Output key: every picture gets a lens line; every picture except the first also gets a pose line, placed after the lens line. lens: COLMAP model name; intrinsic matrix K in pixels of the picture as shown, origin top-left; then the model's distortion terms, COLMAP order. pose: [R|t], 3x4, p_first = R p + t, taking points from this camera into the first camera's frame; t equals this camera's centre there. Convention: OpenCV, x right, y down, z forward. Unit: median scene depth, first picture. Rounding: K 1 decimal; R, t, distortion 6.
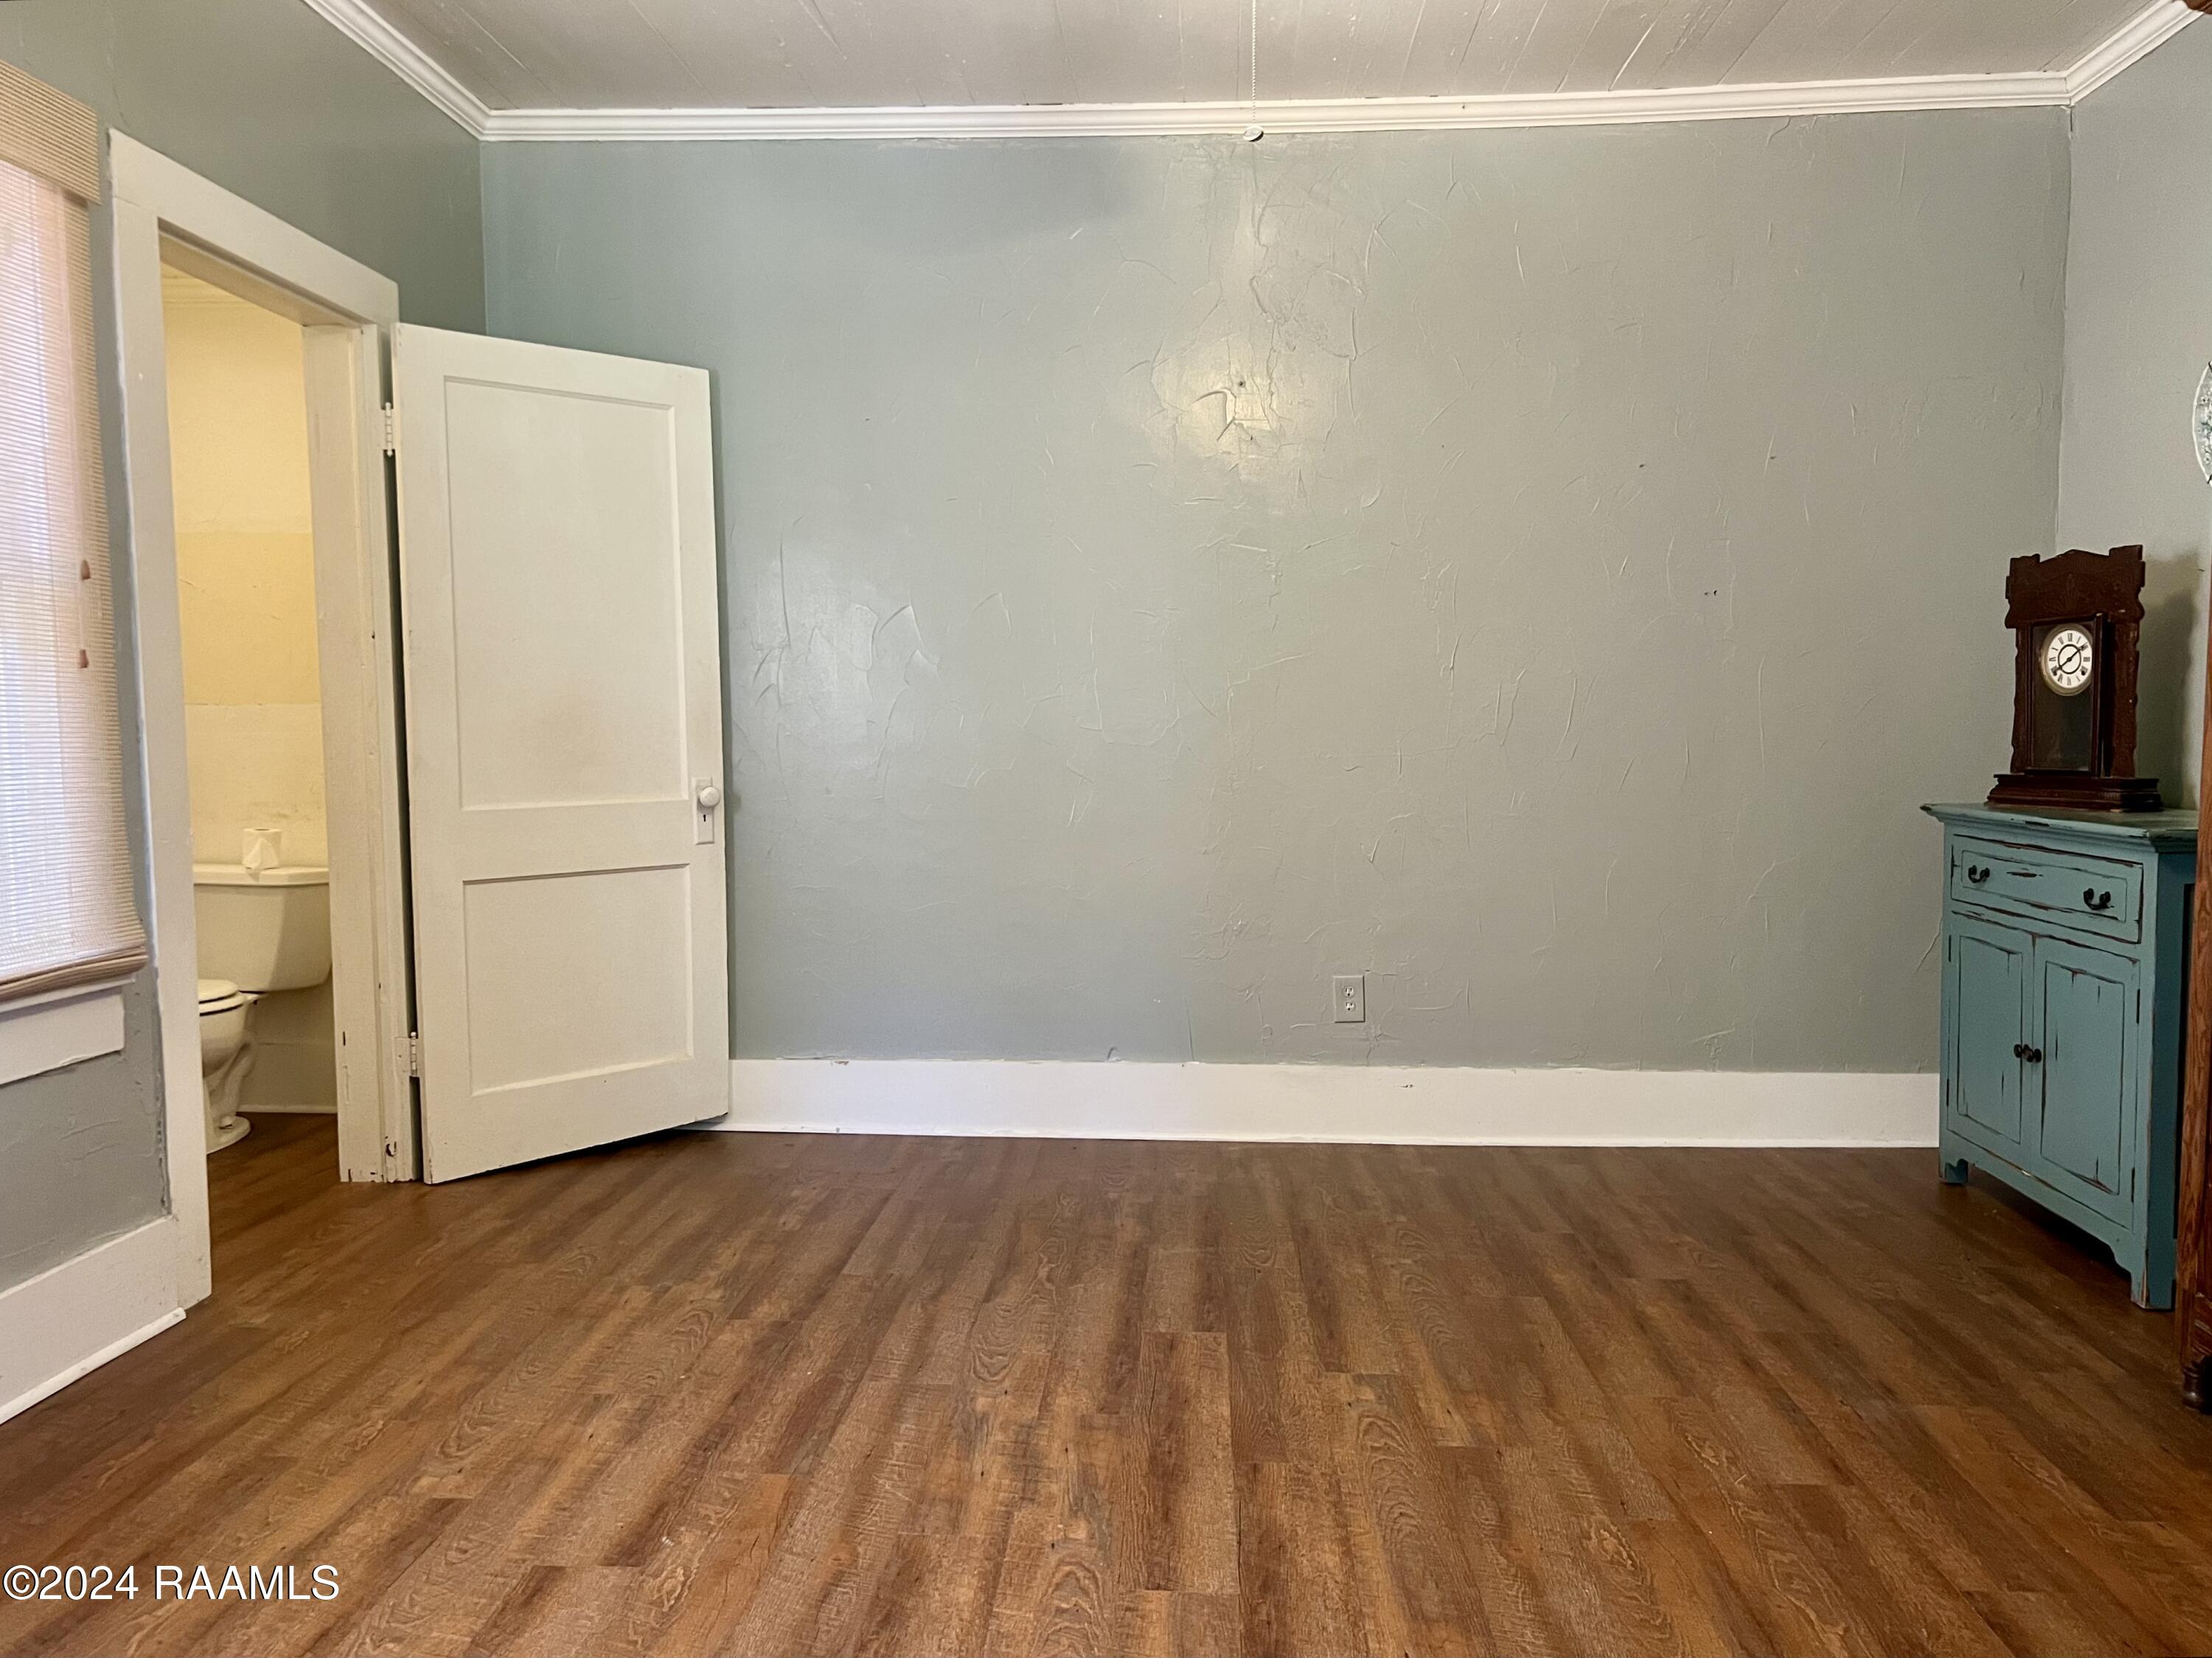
lens RADIAL K [[1685.4, 0, 1093.5], [0, 1685.4, 833.2], [0, 0, 1]] dist [0.062258, -0.051718]
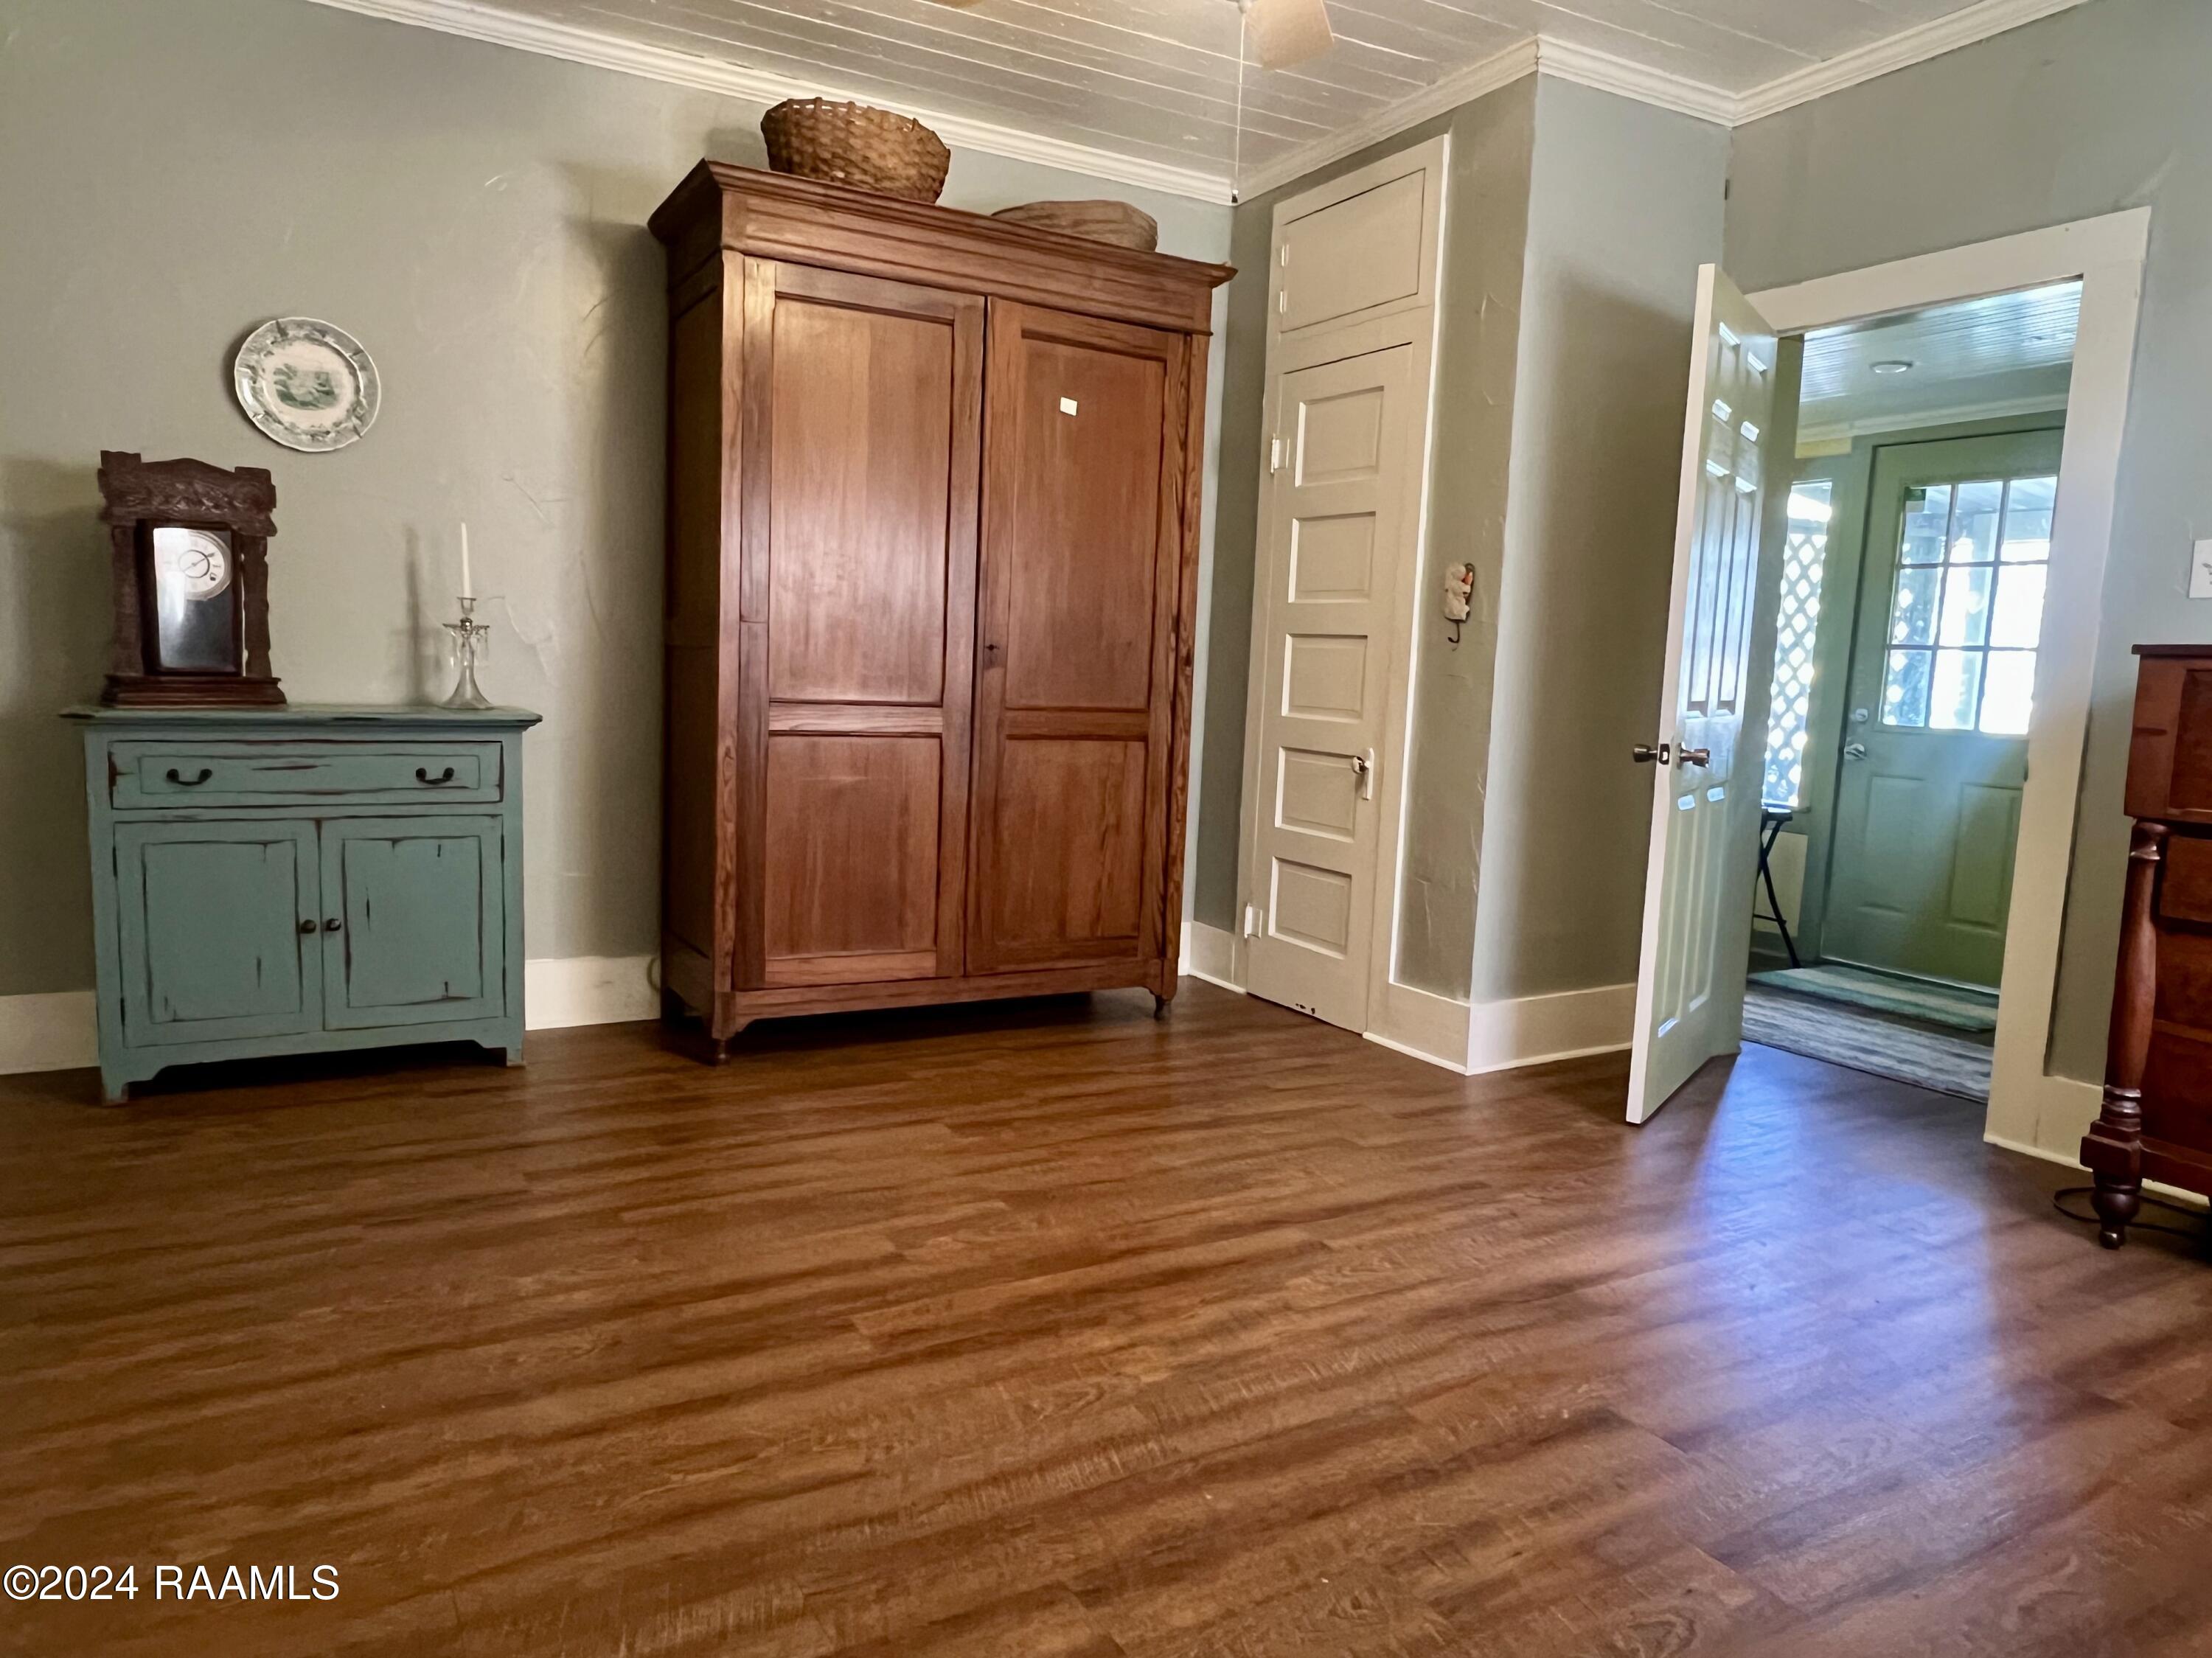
lens RADIAL K [[1451.1, 0, 1094.3], [0, 1451.1, 830.3], [0, 0, 1]] dist [0.019912, -0.002045]
pose [[-0.538118, -0.115185, 0.834962, -0.629825], [0.022758, 0.988271, 0.151002, -0.080259], [-0.842562, 0.100259, -0.529185, 1.304415]]
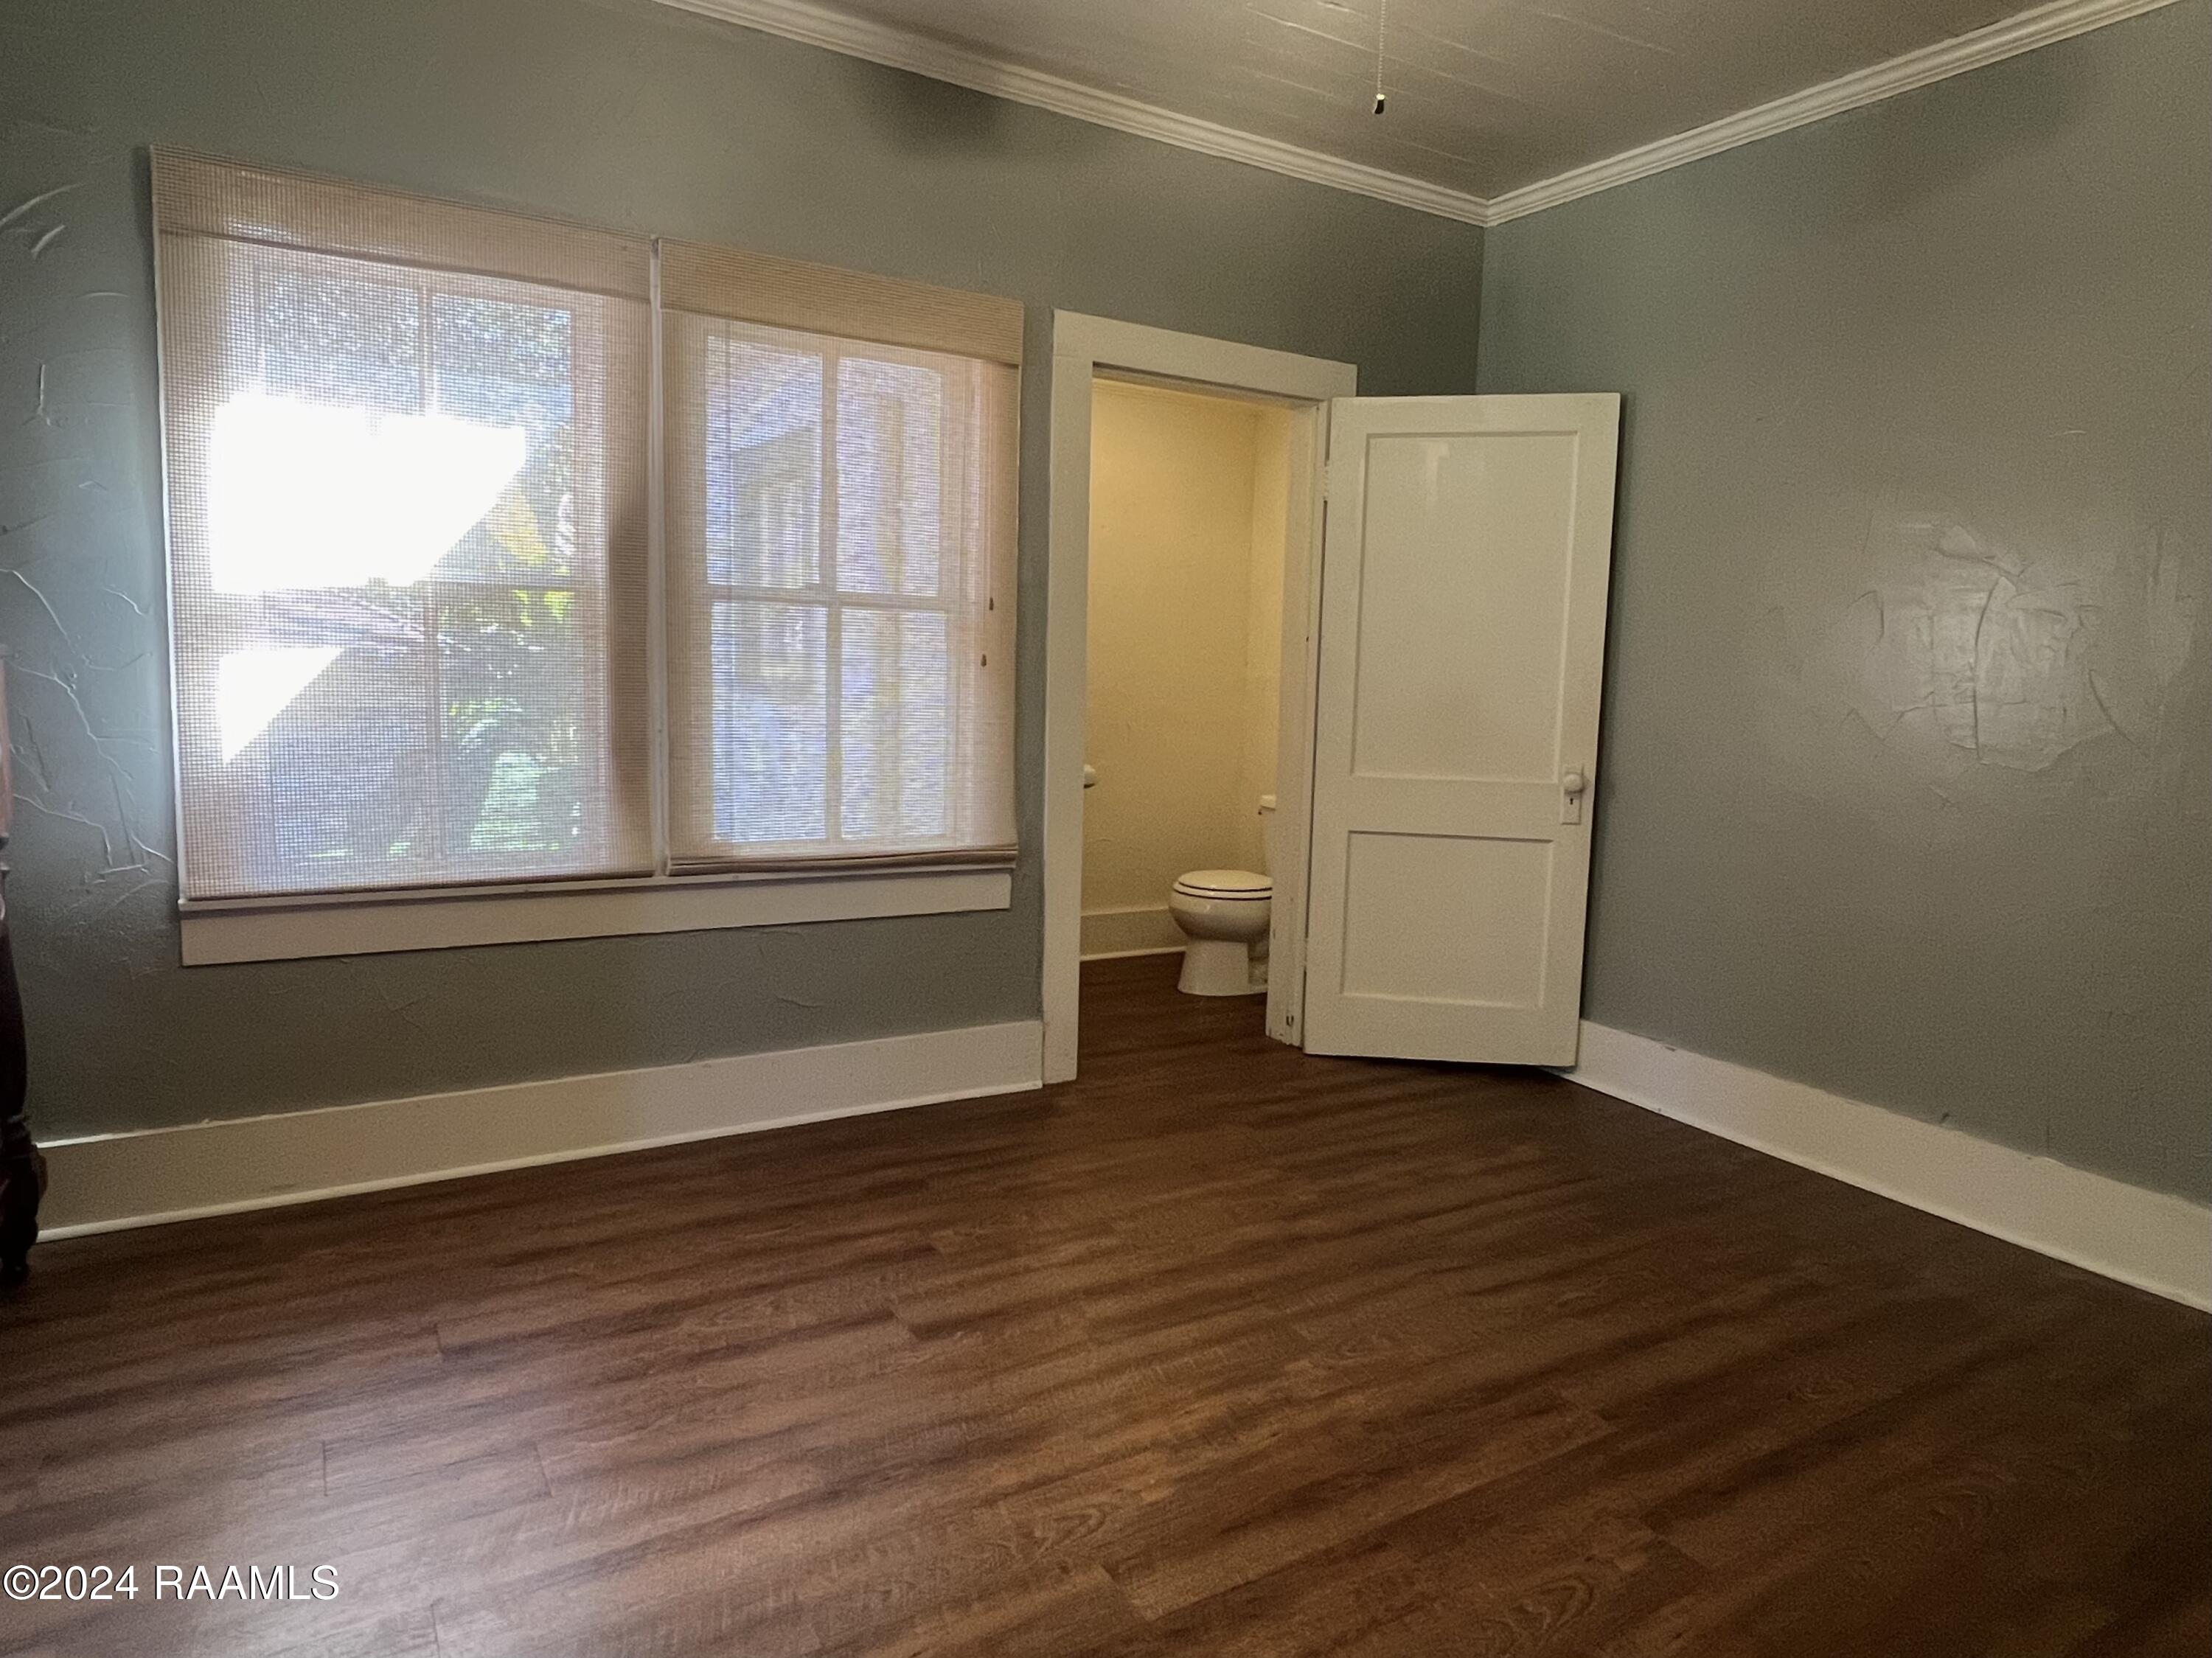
lens RADIAL K [[1338.4, 0, 1127.3], [0, 1338.4, 826.2], [0, 0, 1]] dist [0.013971, -0.002467]
pose [[0.573423, 0.122778, -0.810007, 0.479633], [-0.089951, 0.992164, 0.086711, -0.064594], [0.814306, 0.023139, 0.579974, 0.370839]]
